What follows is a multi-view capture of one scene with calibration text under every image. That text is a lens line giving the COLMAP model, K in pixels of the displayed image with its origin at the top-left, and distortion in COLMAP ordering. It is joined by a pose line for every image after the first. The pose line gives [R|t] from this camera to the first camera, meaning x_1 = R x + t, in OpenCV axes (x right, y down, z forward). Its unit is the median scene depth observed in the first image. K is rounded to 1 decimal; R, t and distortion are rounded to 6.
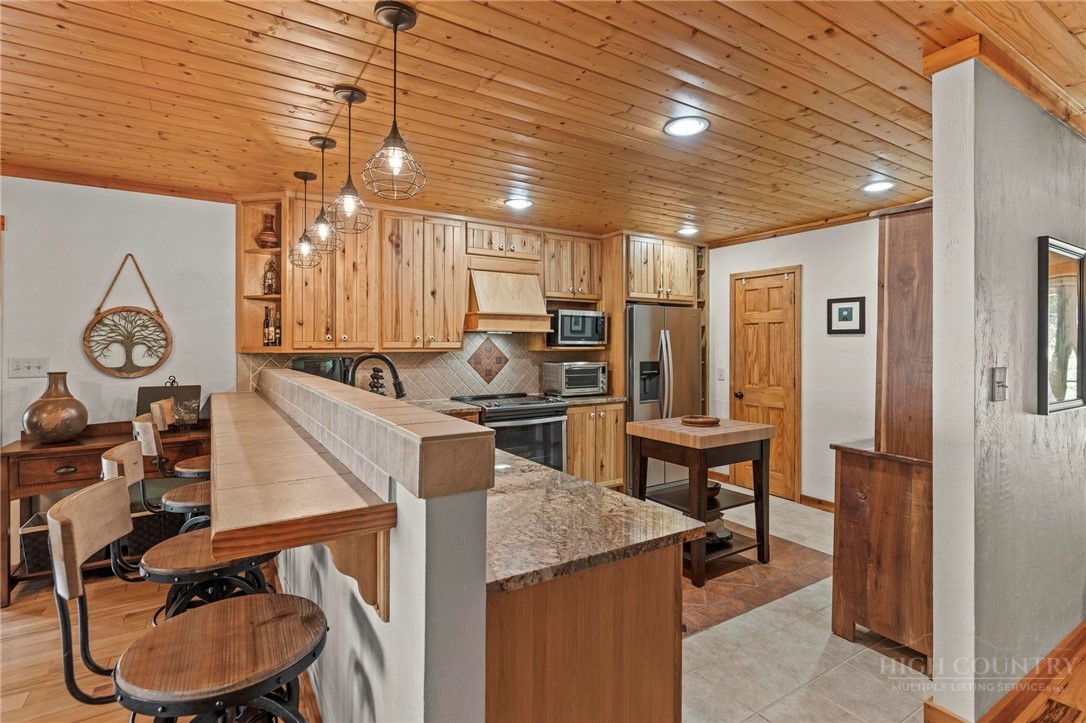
lens RADIAL K [[529.4, 0, 545.5], [0, 529.4, 351.0], [0, 0, 1]] dist [0.002521, -0.000366]
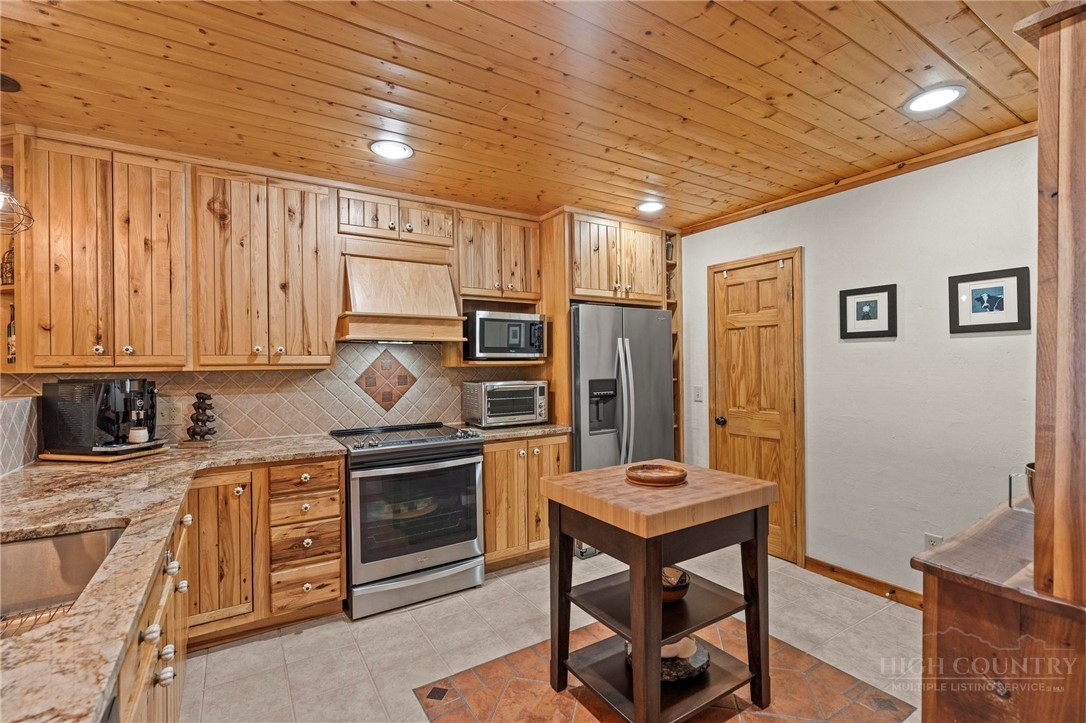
lens RADIAL K [[490.0, 0, 542.2], [0, 490.0, 367.2], [0, 0, 1]] dist [-0.004812, 0.001162]
pose [[0.999915, -0.011855, -0.005397, 0.125089], [0.011835, 0.999922, -0.003886, 0.004663], [0.005443, 0.003822, 0.999978, 0.324336]]
